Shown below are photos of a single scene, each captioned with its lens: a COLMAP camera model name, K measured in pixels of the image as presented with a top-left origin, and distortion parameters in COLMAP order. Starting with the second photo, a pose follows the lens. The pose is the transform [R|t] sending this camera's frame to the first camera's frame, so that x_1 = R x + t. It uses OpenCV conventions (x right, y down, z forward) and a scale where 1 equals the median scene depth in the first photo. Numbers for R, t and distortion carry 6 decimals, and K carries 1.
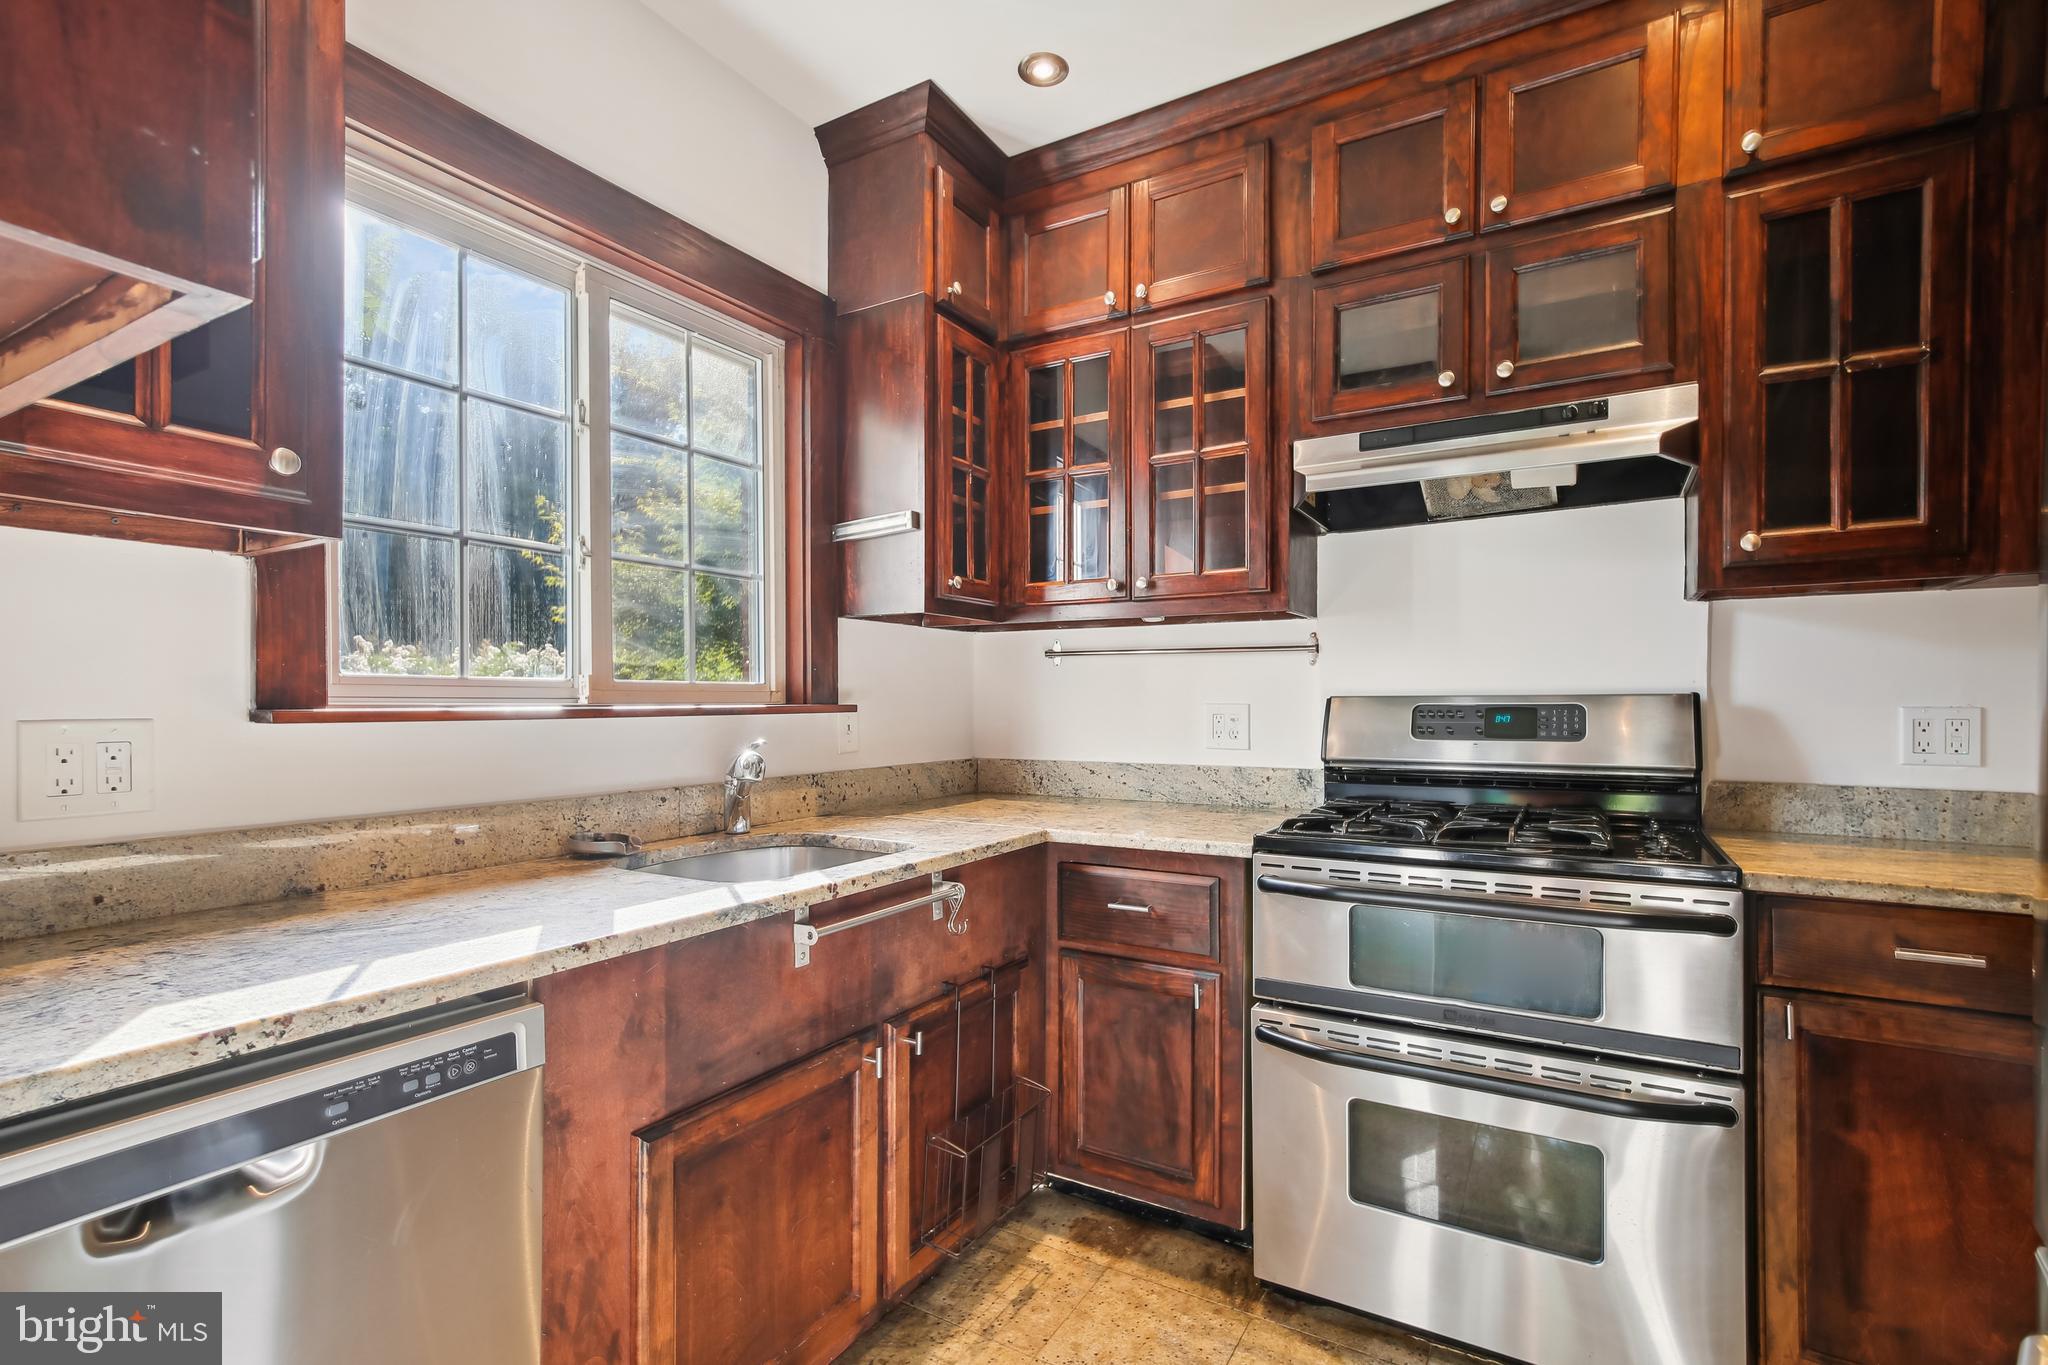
lens RADIAL K [[953.3, 0, 1023.0], [0, 953.3, 716.5], [0, 0, 1]] dist [-0.012937, 0.005472]
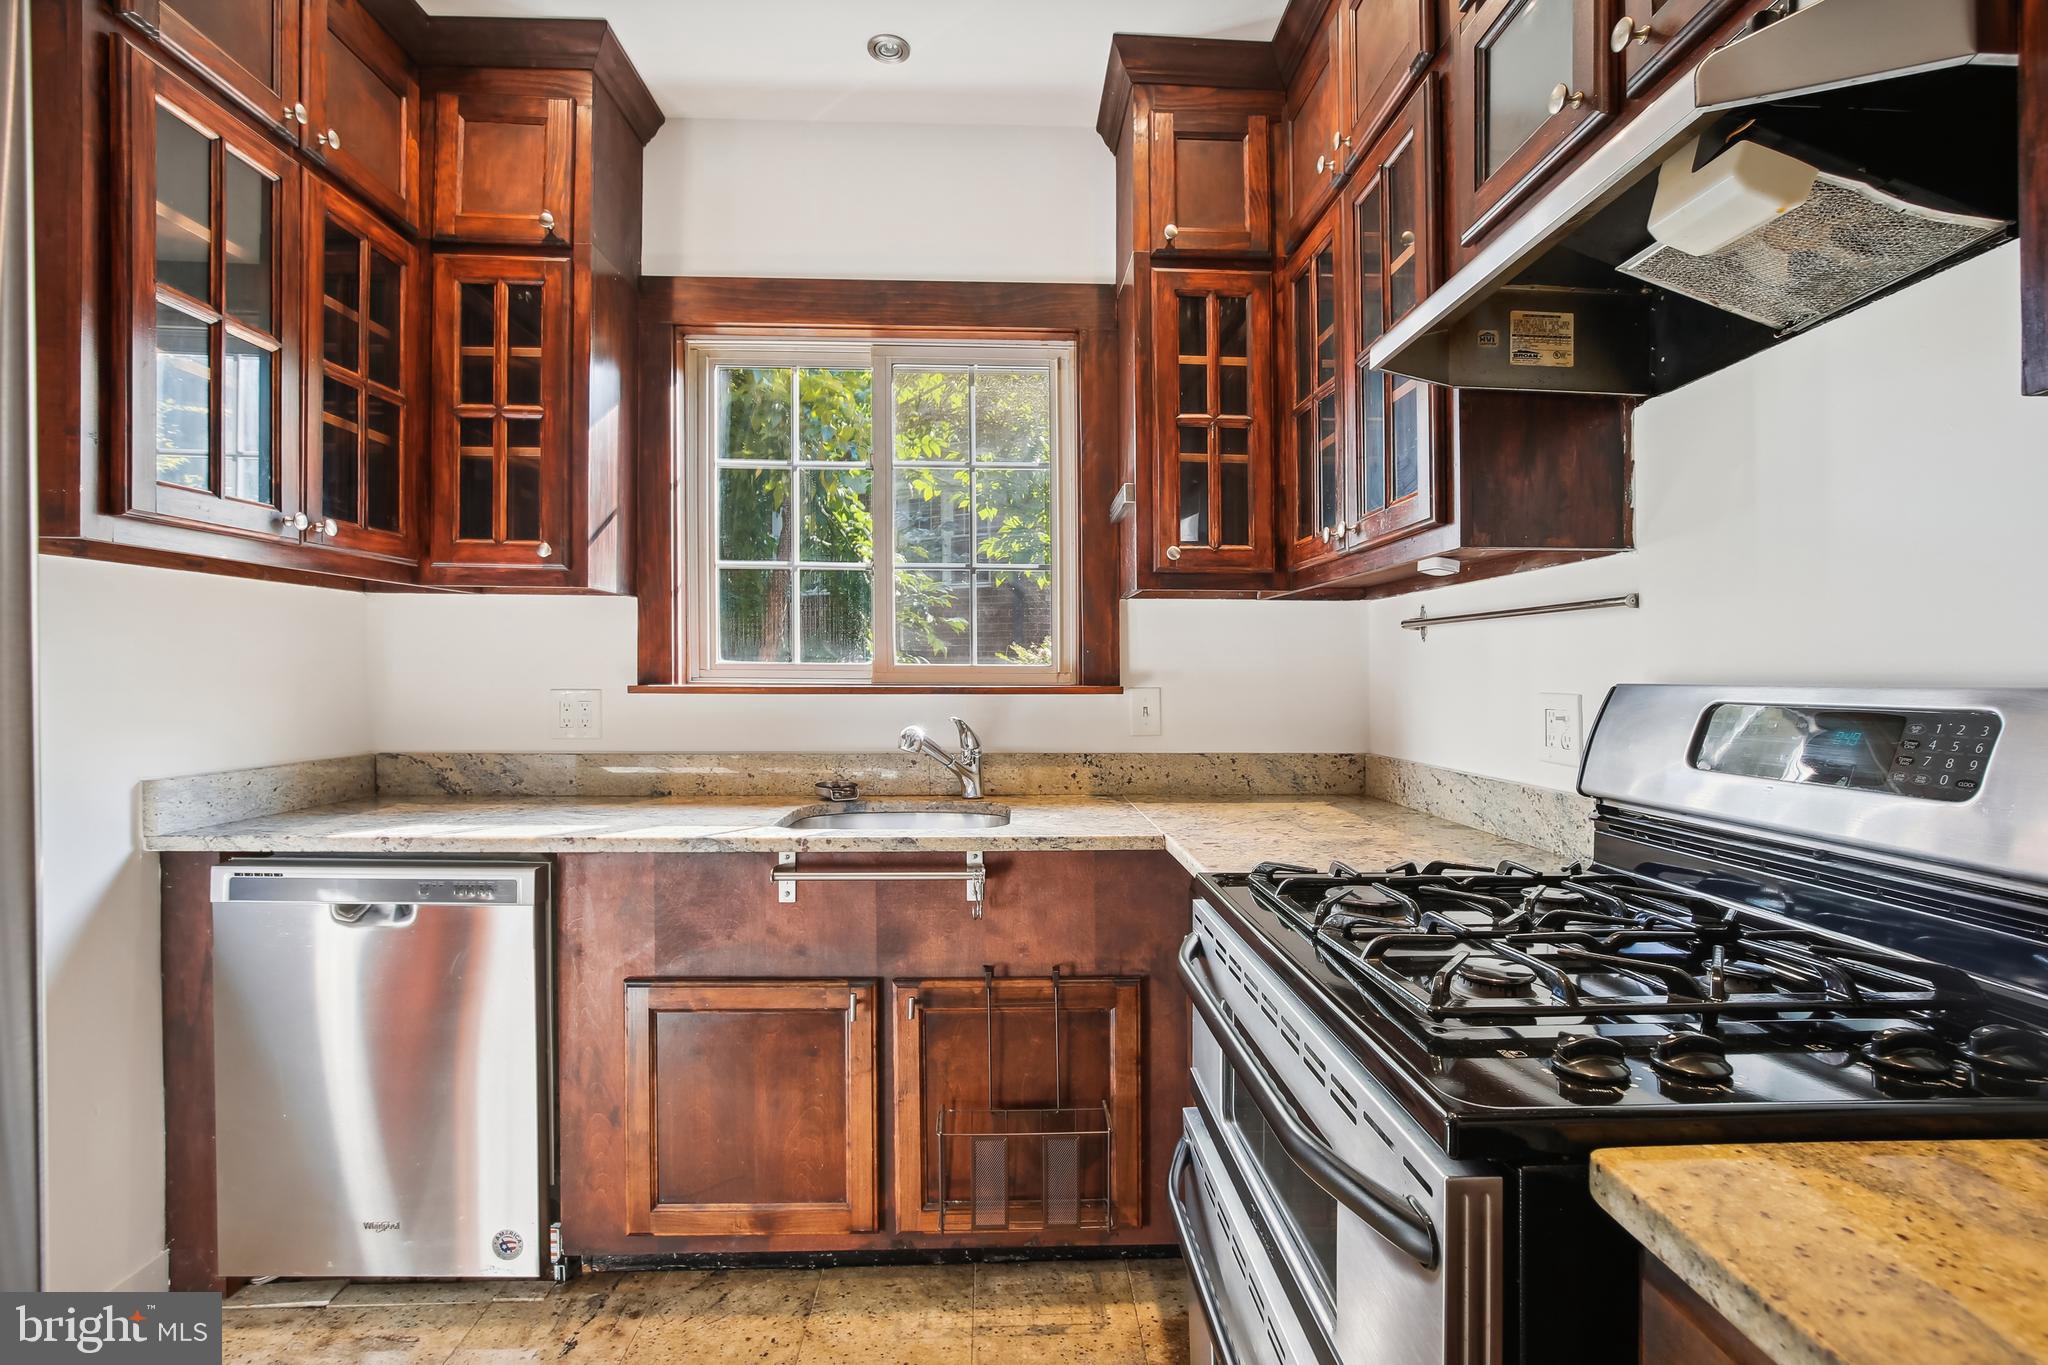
lens RADIAL K [[953.3, 0, 1041.3], [0, 953.3, 694.4], [0, 0, 1]] dist [-0.012937, 0.005472]
pose [[0.543752, 0.020903, -0.838986, 0.663664], [-0.021333, 0.999711, 0.011081, -0.015221], [0.838975, 0.011873, 0.544041, 0.424359]]
